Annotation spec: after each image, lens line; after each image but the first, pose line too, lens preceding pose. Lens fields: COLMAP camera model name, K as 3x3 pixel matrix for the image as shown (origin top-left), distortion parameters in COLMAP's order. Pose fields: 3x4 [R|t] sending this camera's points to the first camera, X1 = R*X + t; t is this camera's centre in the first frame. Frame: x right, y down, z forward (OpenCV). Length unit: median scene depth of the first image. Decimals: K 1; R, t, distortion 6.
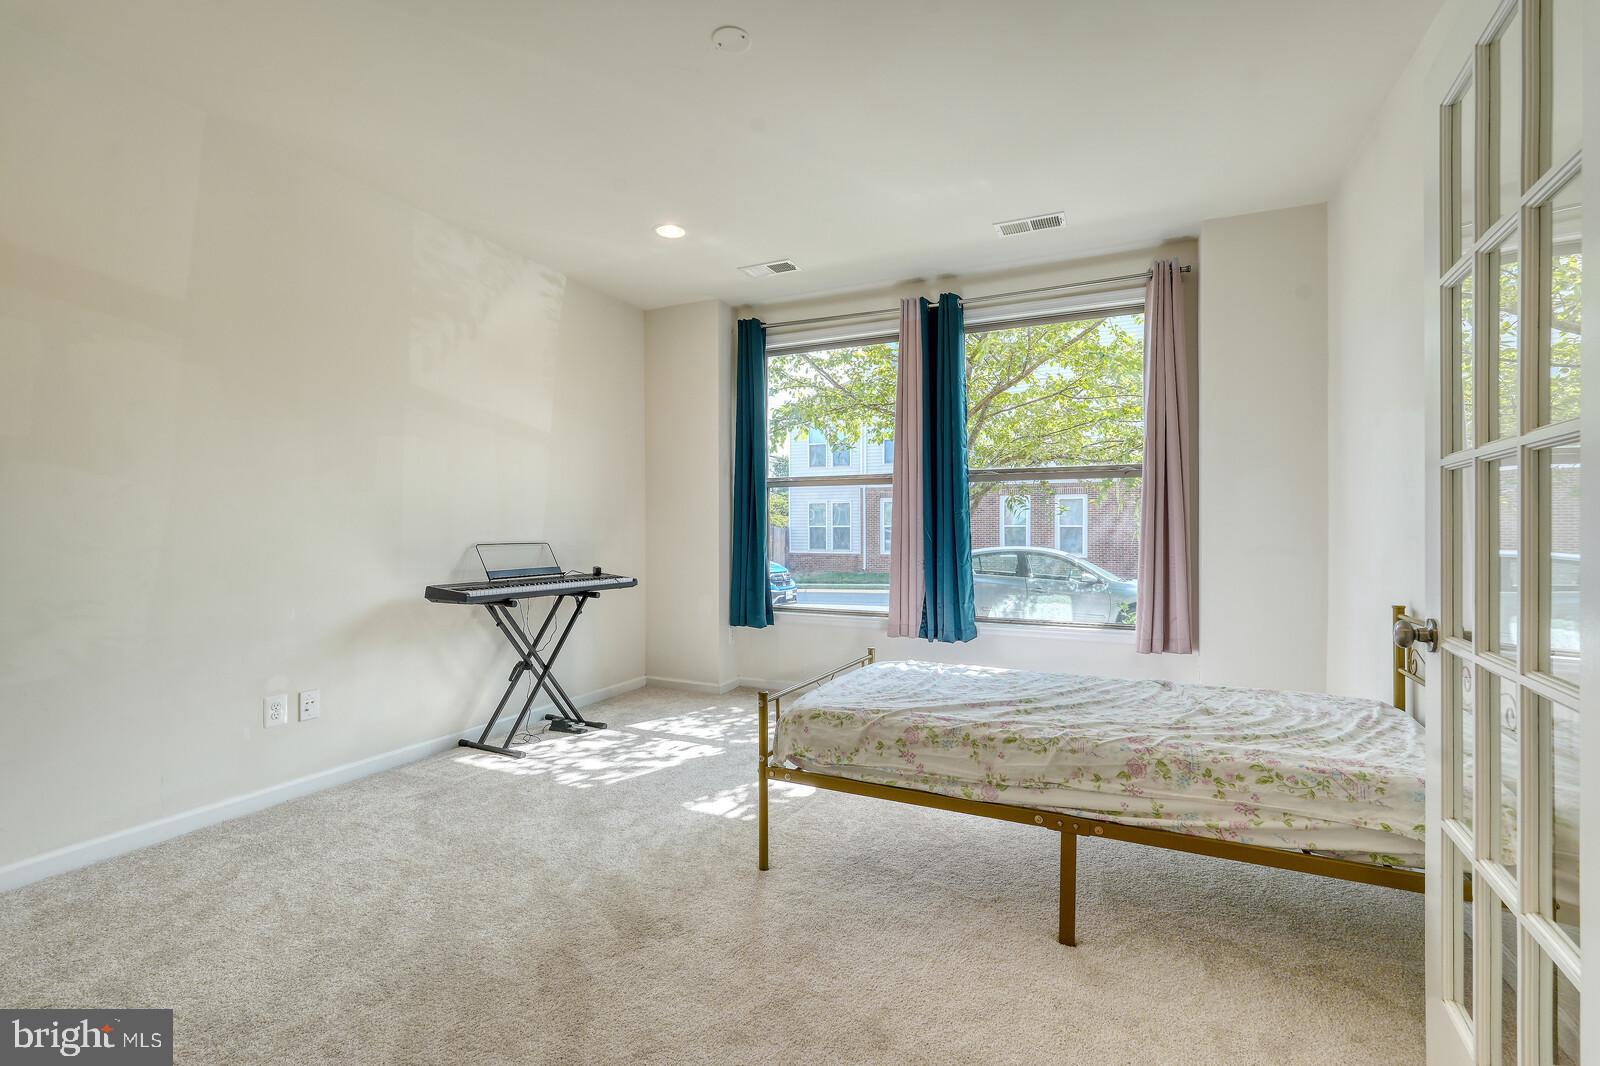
lens RADIAL K [[733.1, 0, 799.9], [0, 733.1, 525.1], [0, 0, 1]] dist [-0.015027, 0.007115]
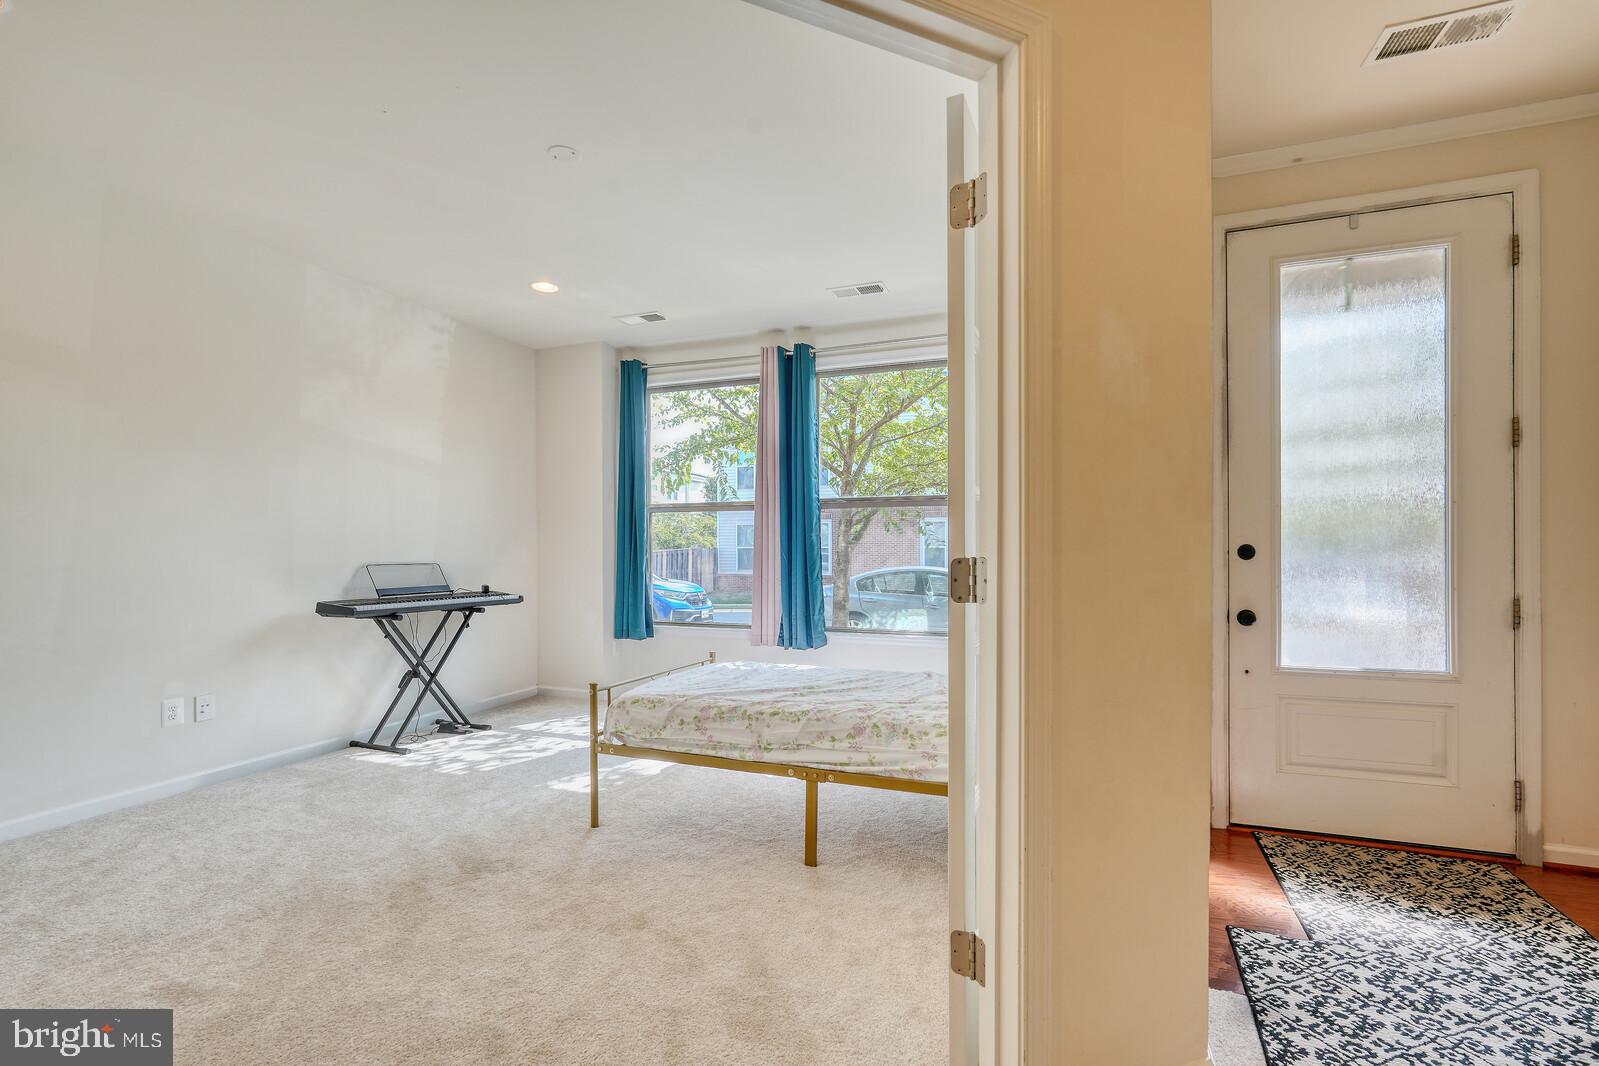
lens RADIAL K [[732.7, 0, 796.5], [0, 732.7, 547.1], [0, 0, 1]] dist [-0.015027, 0.007115]
pose [[0.996502, -0.000337, 0.083566, 0.132217], [0.000197, 0.999999, 0.001678, -0.001827], [-0.083566, -0.001655, 0.996501, -0.179540]]
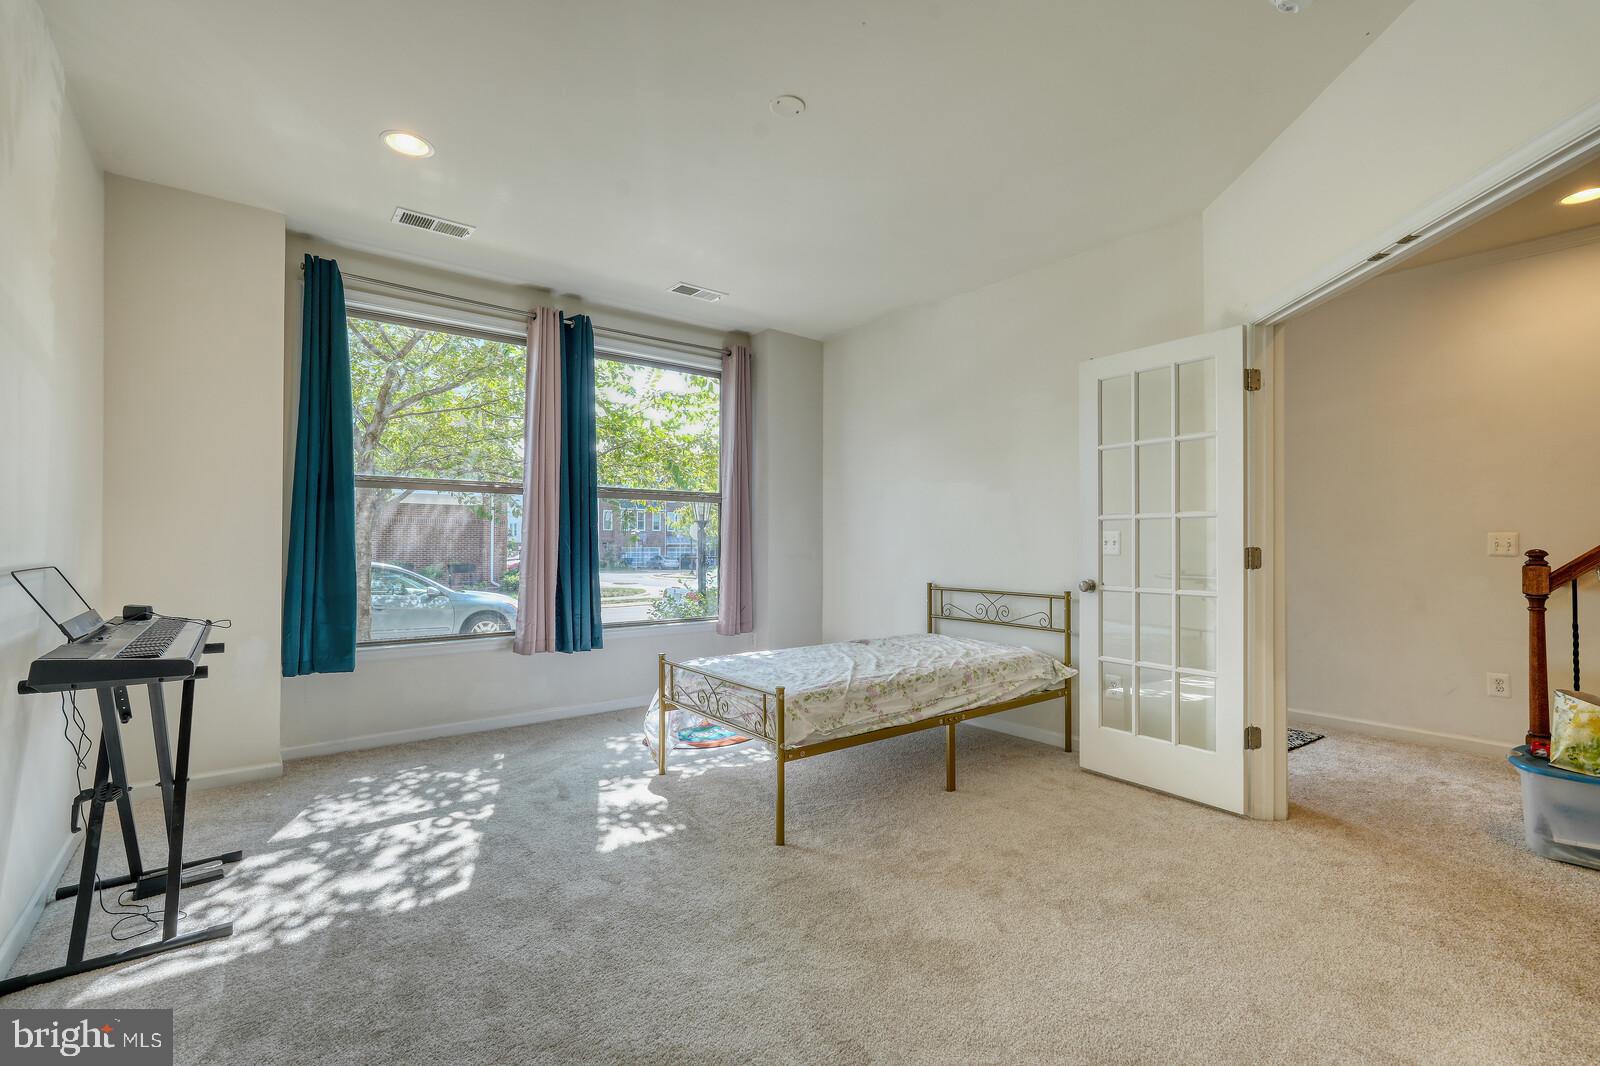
lens RADIAL K [[733.1, 0, 792.4], [0, 733.1, 531.3], [0, 0, 1]] dist [-0.015027, 0.007115]
pose [[0.414690, 0.016469, 0.909814, -0.756677], [-0.009466, 0.999860, -0.013785, 0.002841], [-0.909914, -0.002896, 0.414788, 0.364517]]
